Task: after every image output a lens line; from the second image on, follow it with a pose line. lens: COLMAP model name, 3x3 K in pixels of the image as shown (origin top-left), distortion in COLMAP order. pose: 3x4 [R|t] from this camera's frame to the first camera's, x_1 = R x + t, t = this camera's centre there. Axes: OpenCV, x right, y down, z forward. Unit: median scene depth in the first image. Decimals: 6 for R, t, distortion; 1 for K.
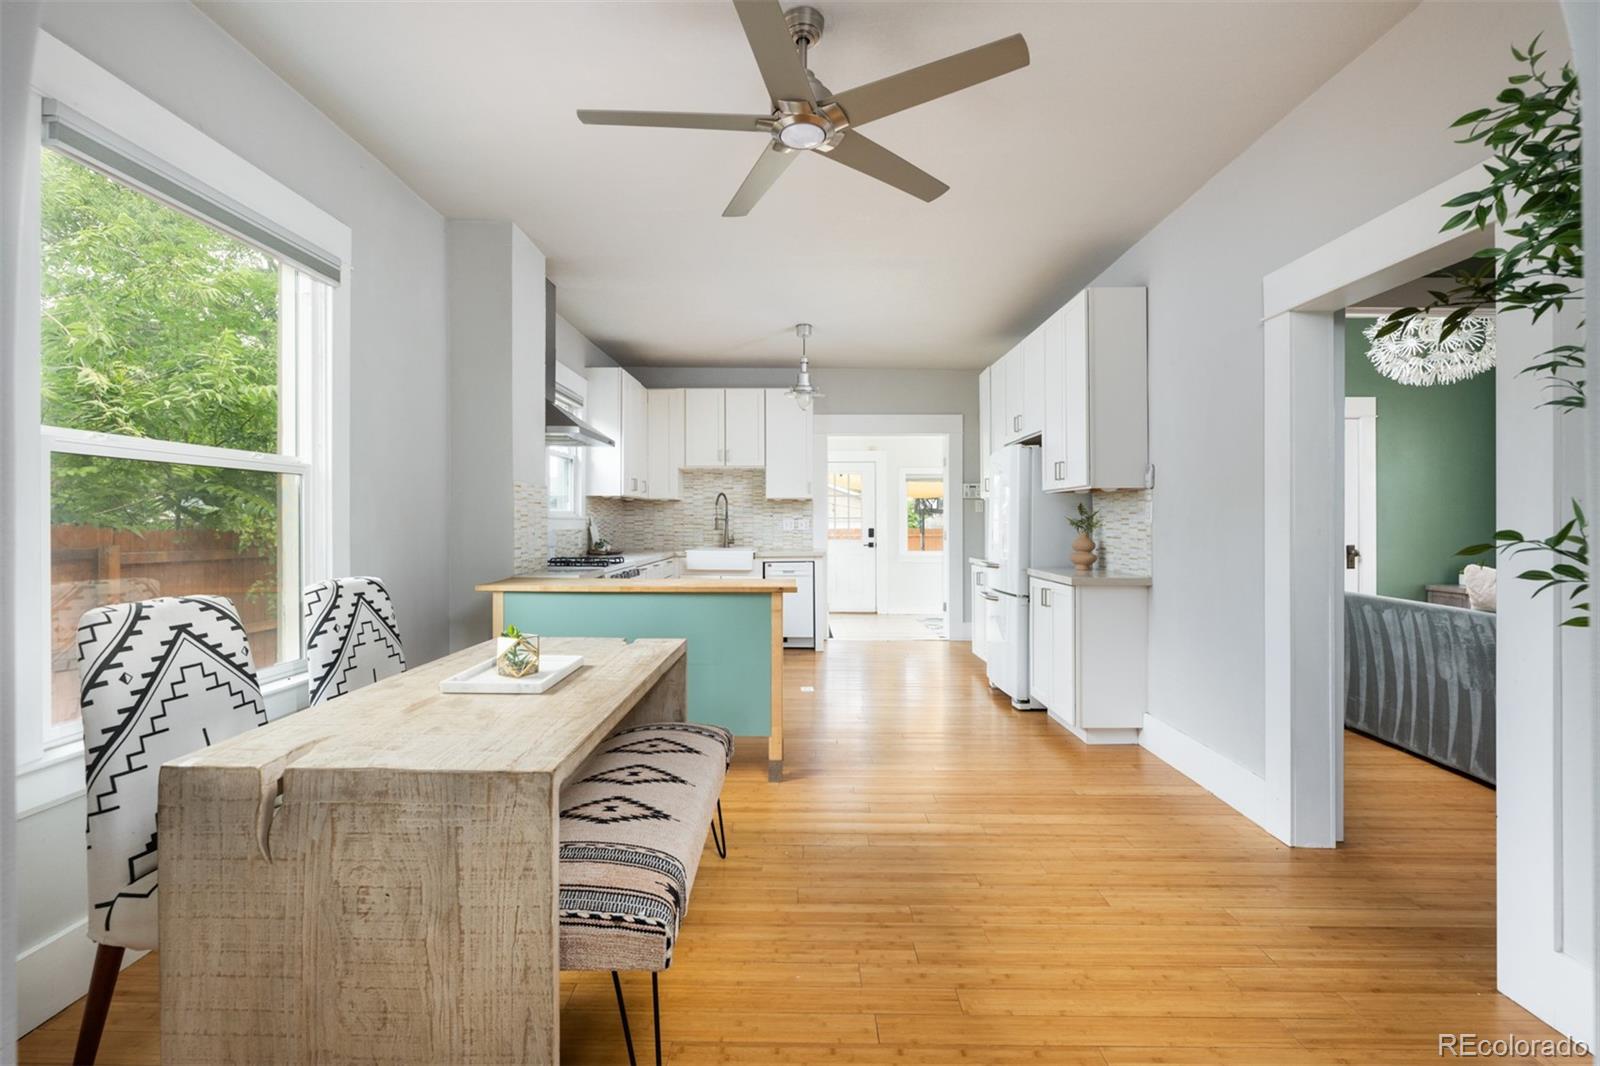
lens RADIAL K [[704.3, 0, 796.0], [0, 704.3, 519.8], [0, 0, 1]] dist [-0.000793, -0.000087]
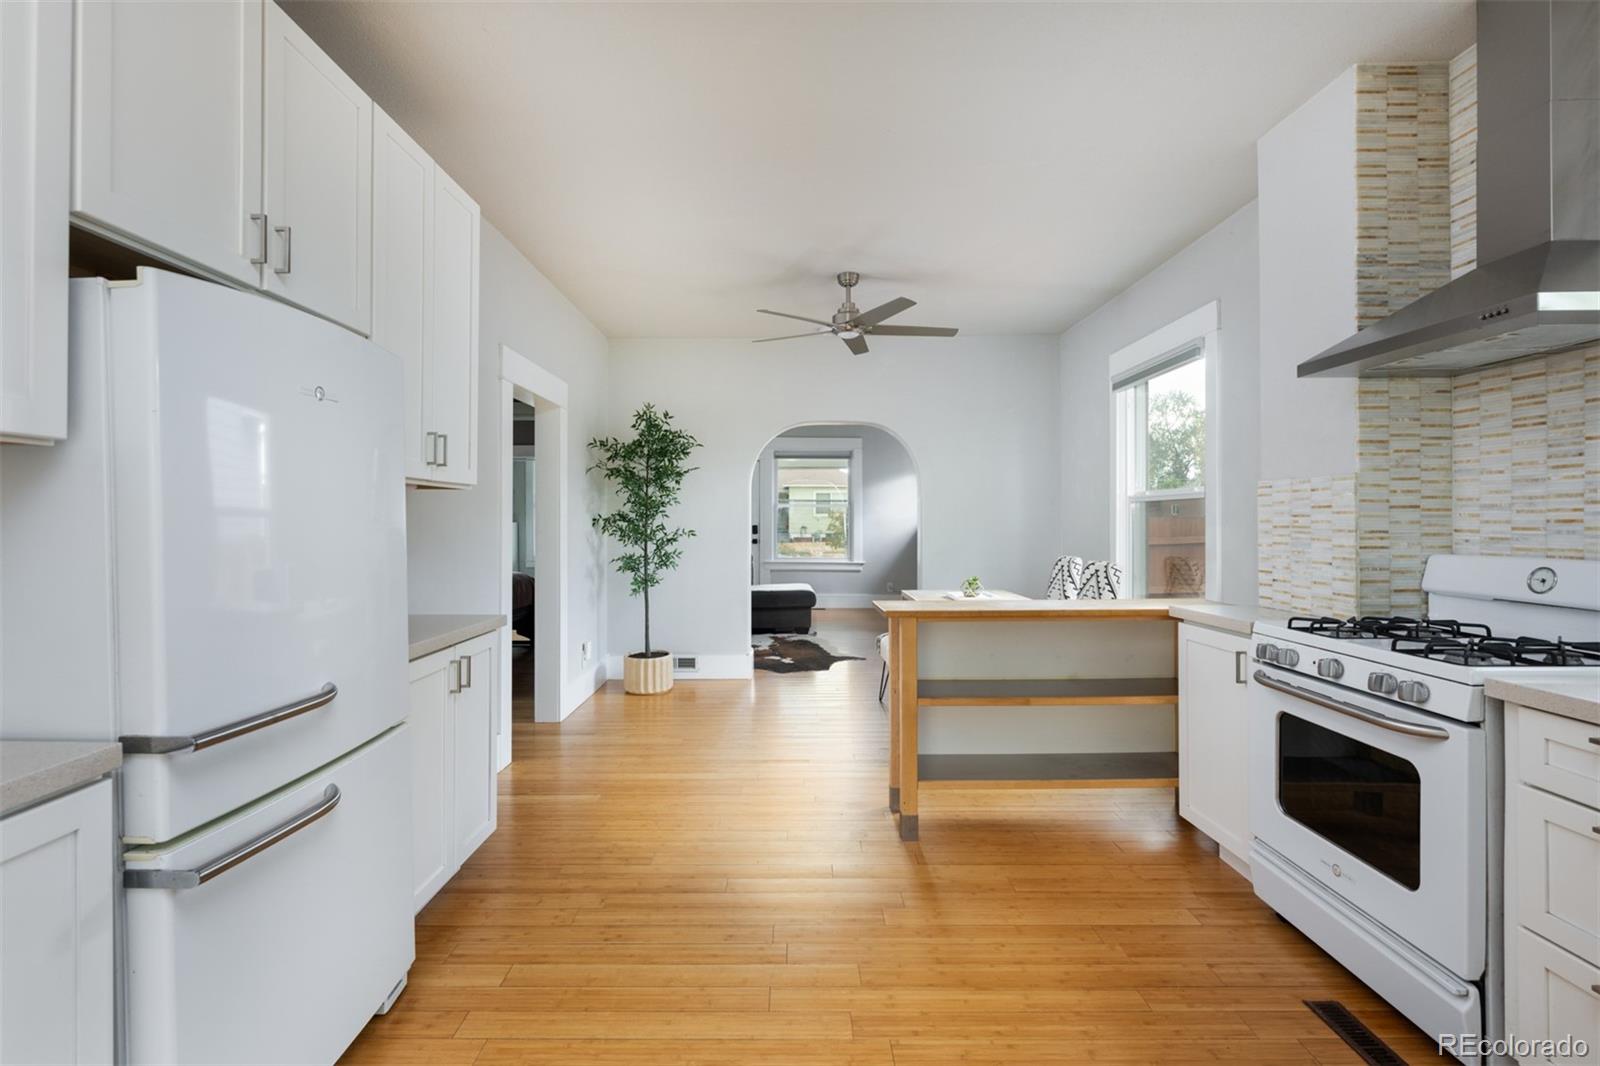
lens RADIAL K [[732.2, 0, 796.4], [0, 732.2, 518.9], [0, 0, 1]] dist [0.003379, 0.000167]
pose [[-0.999934, 0.000876, -0.011439, 0.146357], [0.000919, 0.999992, -0.003785, -0.017356], [0.011435, -0.003795, -0.999927, 2.491228]]
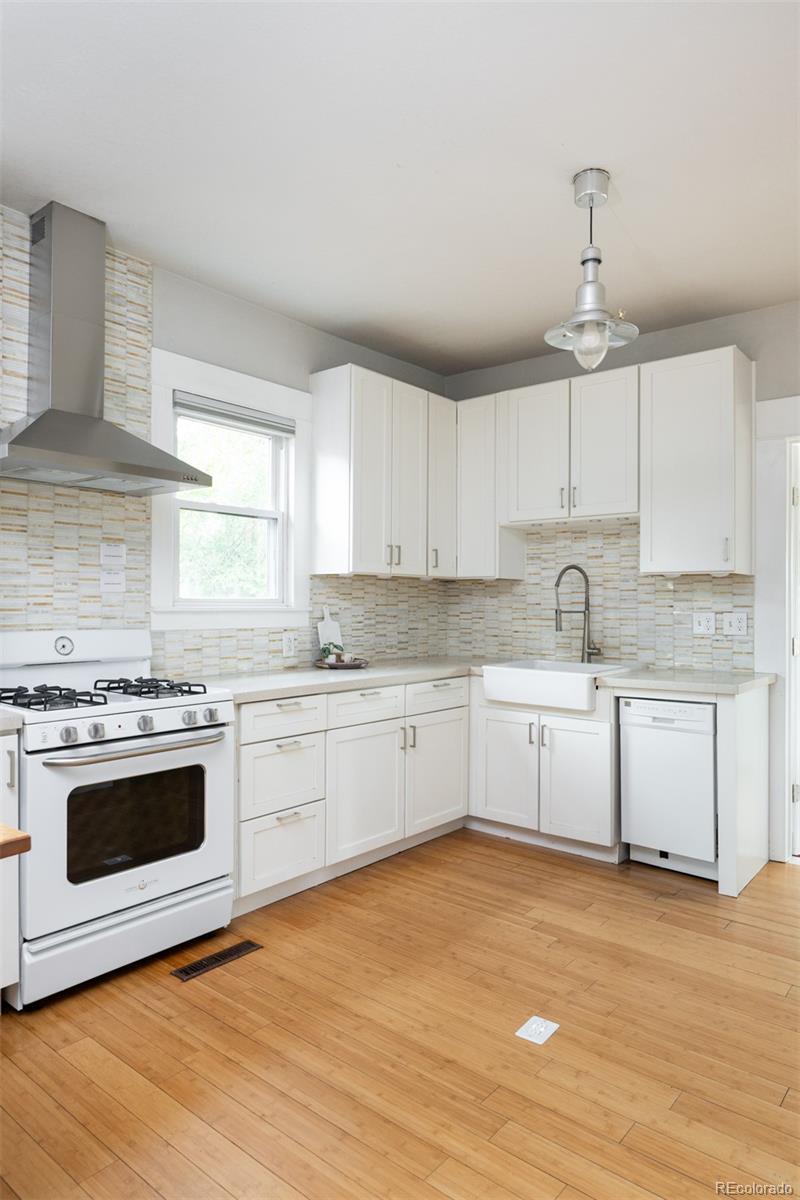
lens RADIAL K [[755.7, 0, 408.5], [0, 755.7, 601.4], [0, 0, 1]] dist [-0.002046, 0.001128]
pose [[0.778905, 0.003347, -0.627132, 0.458913], [-0.003746, 0.999993, 0.000684, -0.023836], [0.627130, 0.001816, 0.778912, 1.182048]]
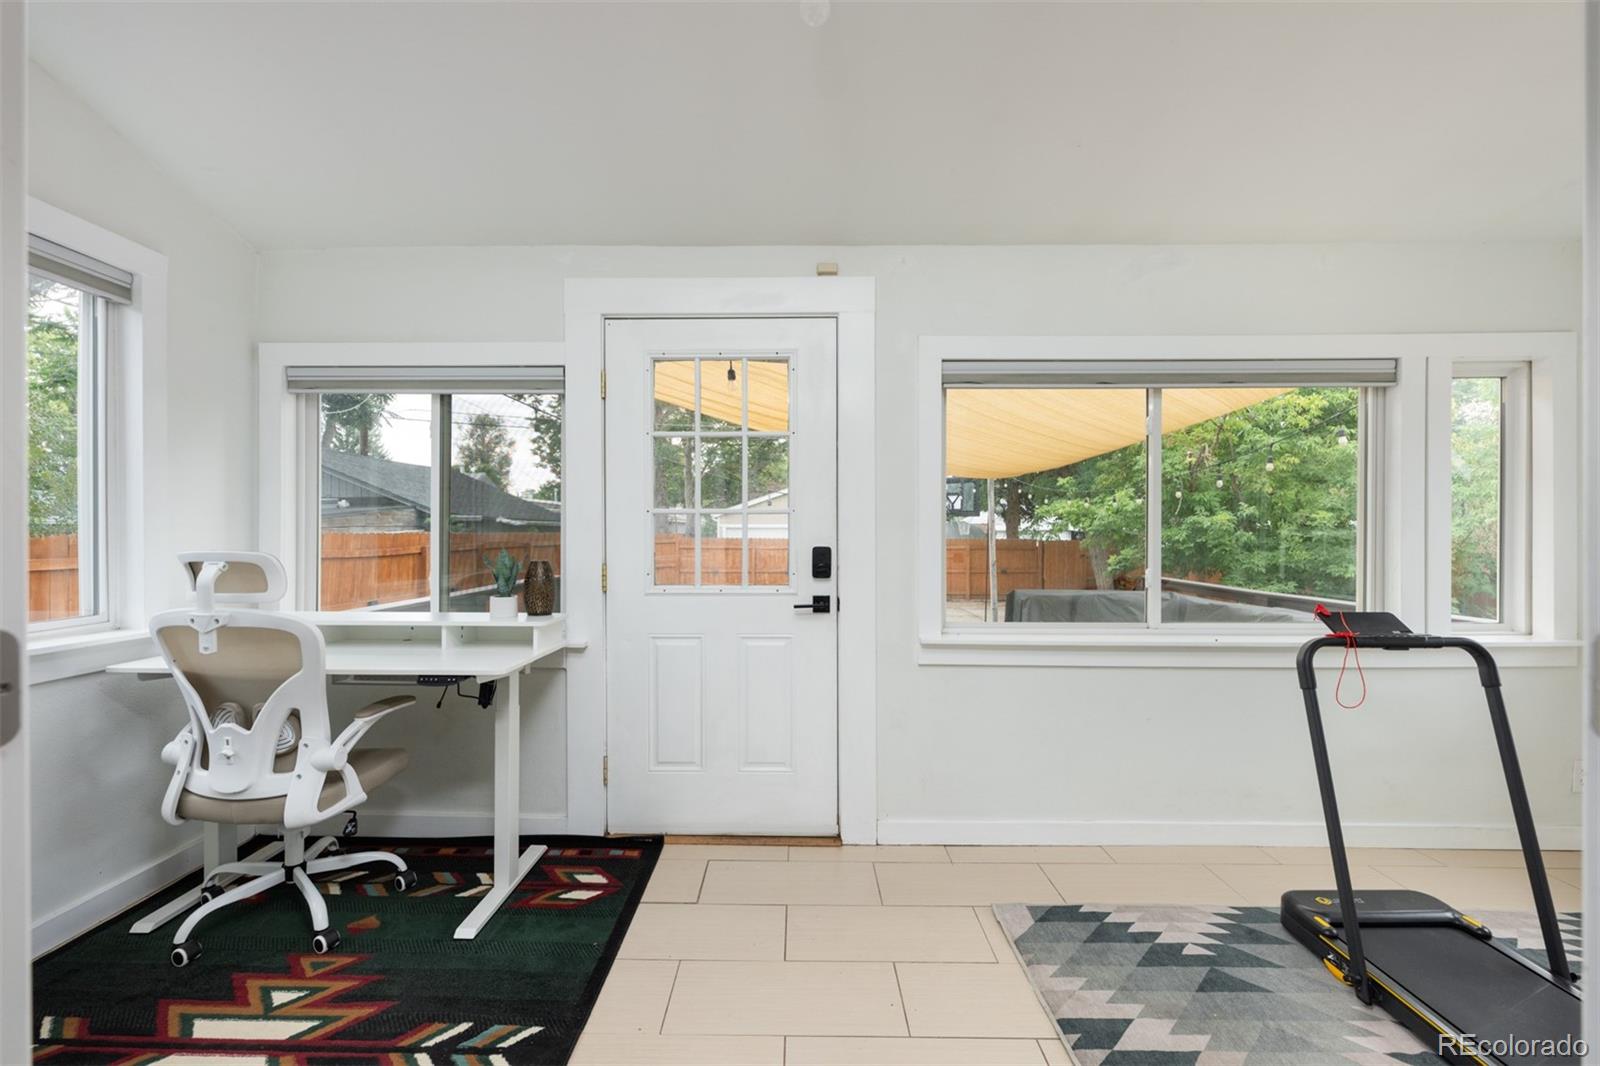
lens RADIAL K [[714.4, 0, 800.0], [0, 714.4, 533.0], [0, 0, 1]] dist [-0.001448, -0.000204]
pose [[0.999983, 0.002153, 0.005426, 0.353229], [-0.002188, 0.999977, 0.006372, 0.016142], [-0.005412, -0.006383, 0.999965, 2.600808]]
